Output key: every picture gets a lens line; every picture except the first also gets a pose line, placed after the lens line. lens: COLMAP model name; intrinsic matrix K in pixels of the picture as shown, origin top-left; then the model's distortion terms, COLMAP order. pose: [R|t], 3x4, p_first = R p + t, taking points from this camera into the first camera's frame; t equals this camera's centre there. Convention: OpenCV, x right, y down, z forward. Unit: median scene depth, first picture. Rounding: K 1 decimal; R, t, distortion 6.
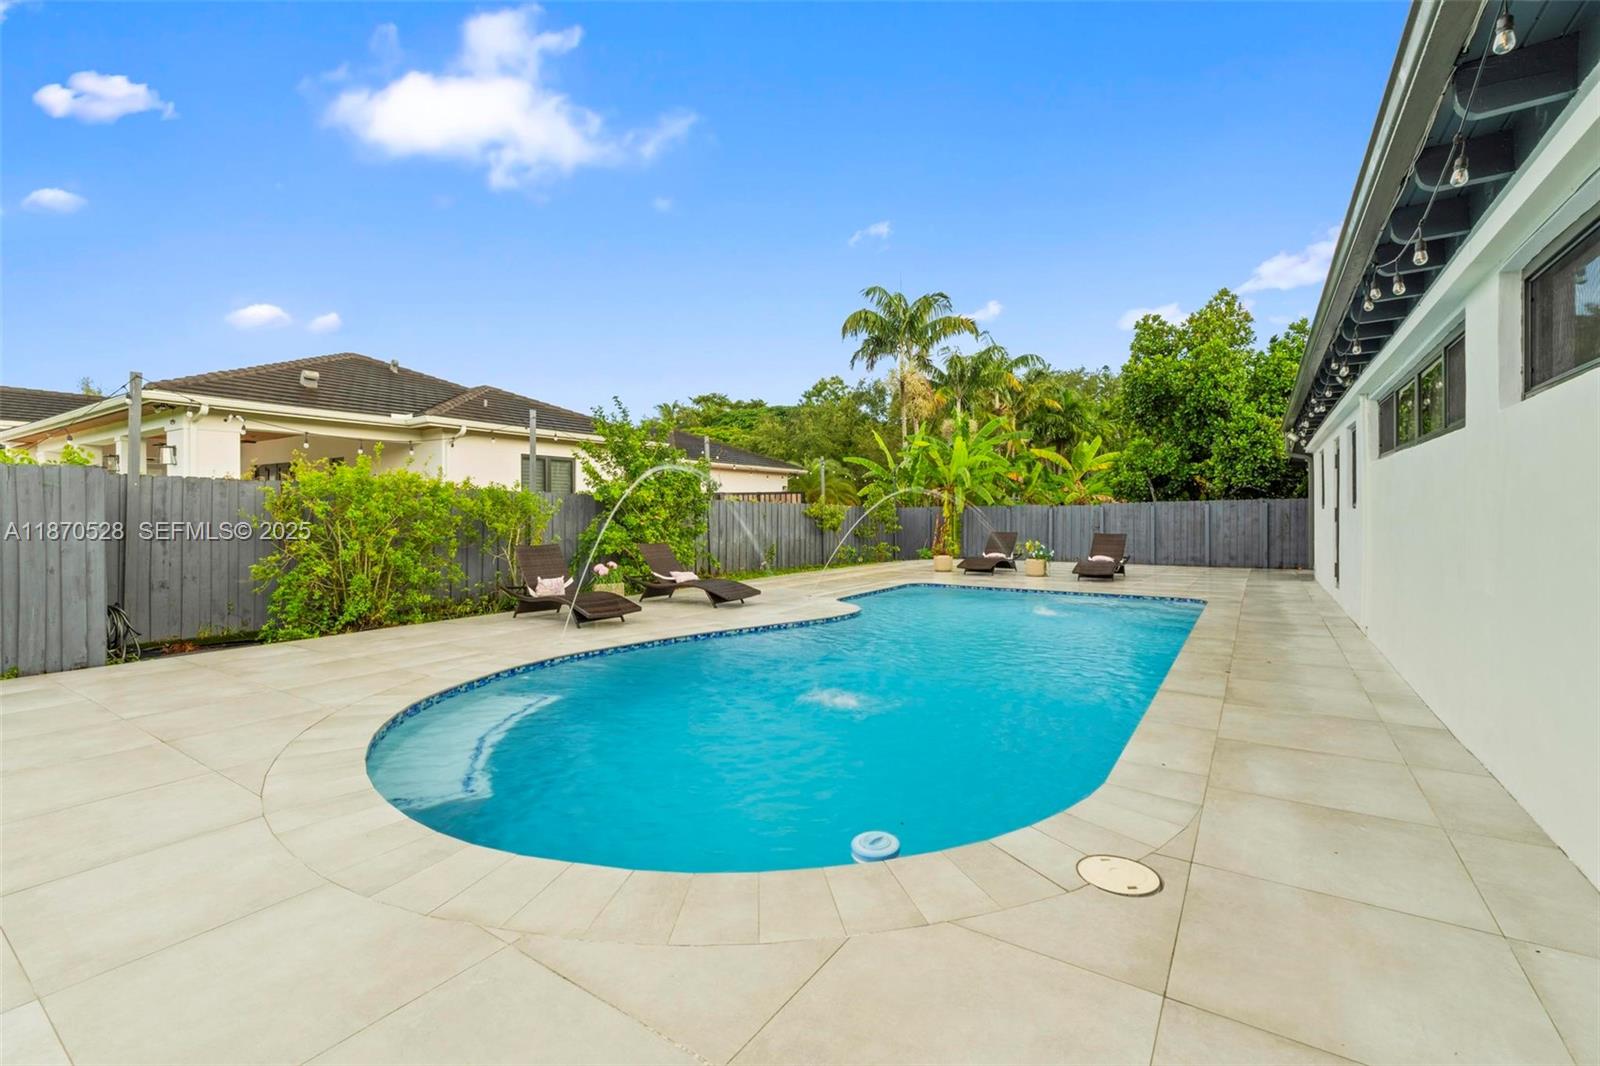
lens RADIAL K [[677.3, 0, 802.6], [0, 677.3, 514.8], [0, 0, 1]] dist [-0.000369, 0.000008]
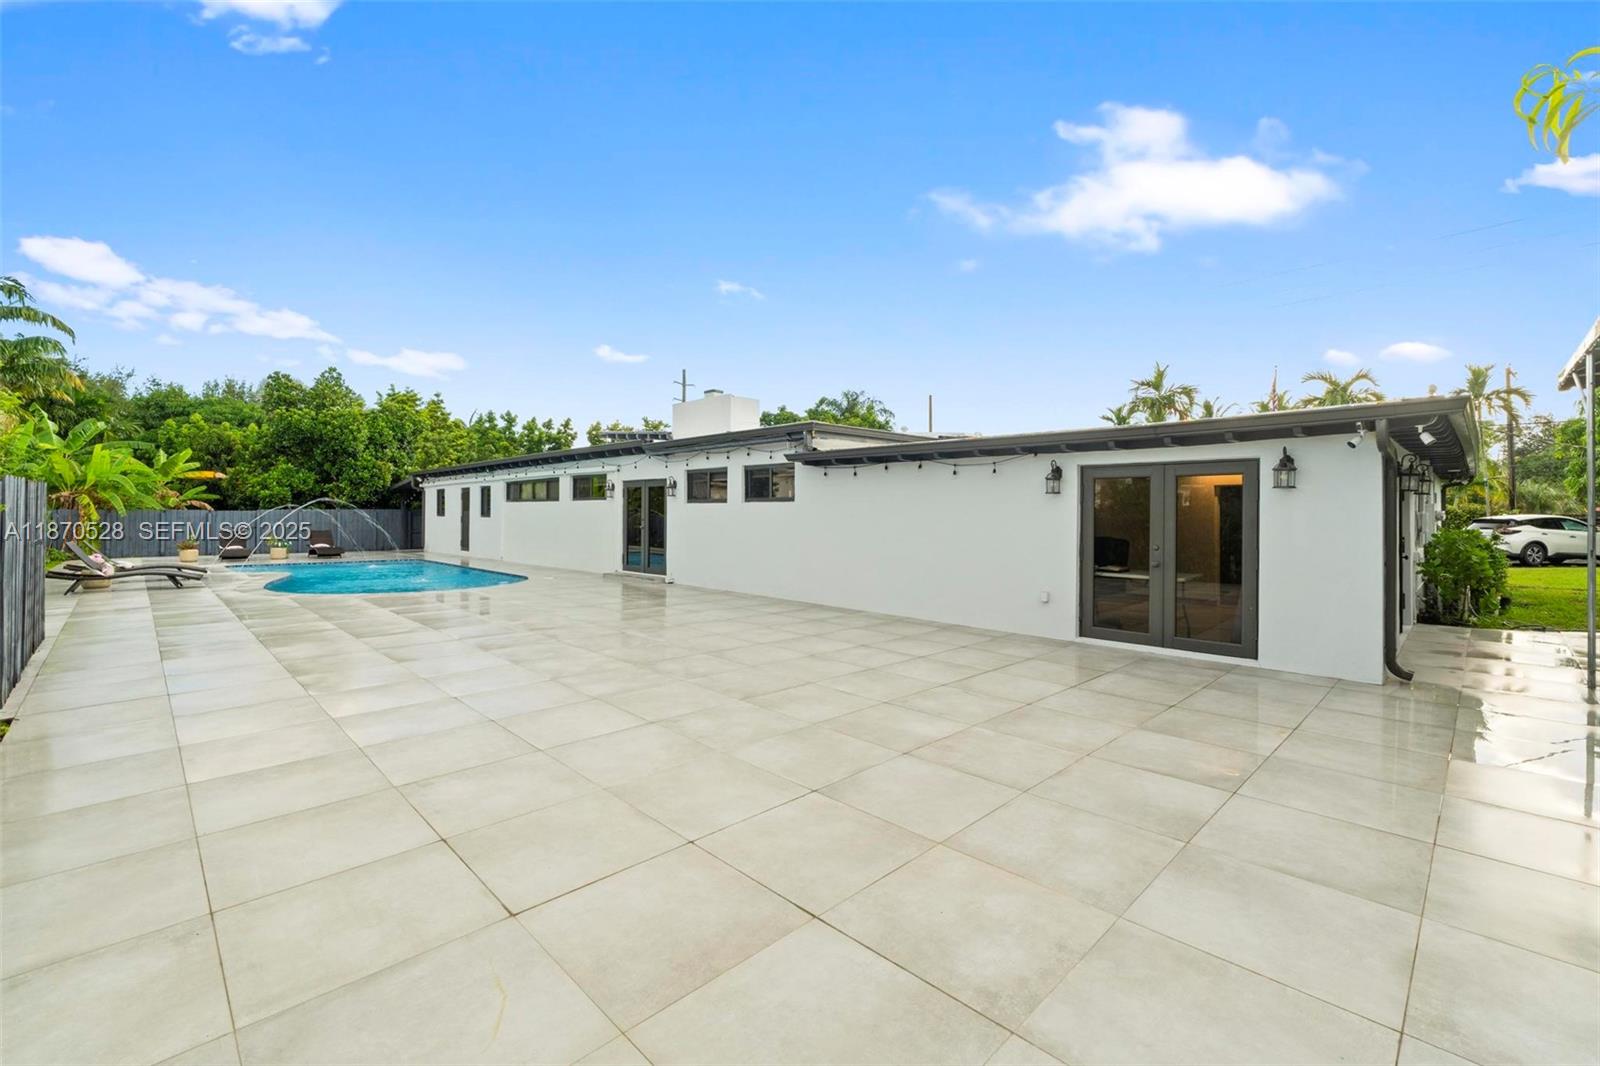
lens RADIAL K [[677.3, 0, 802.6], [0, 677.3, 514.8], [0, 0, 1]] dist [-0.000369, 0.000008]
pose [[0.202554, 0.002996, 0.979266, -0.734401], [0.001019, 0.999994, -0.003271, -0.002895], [-0.979270, 0.001661, 0.202550, -0.366915]]
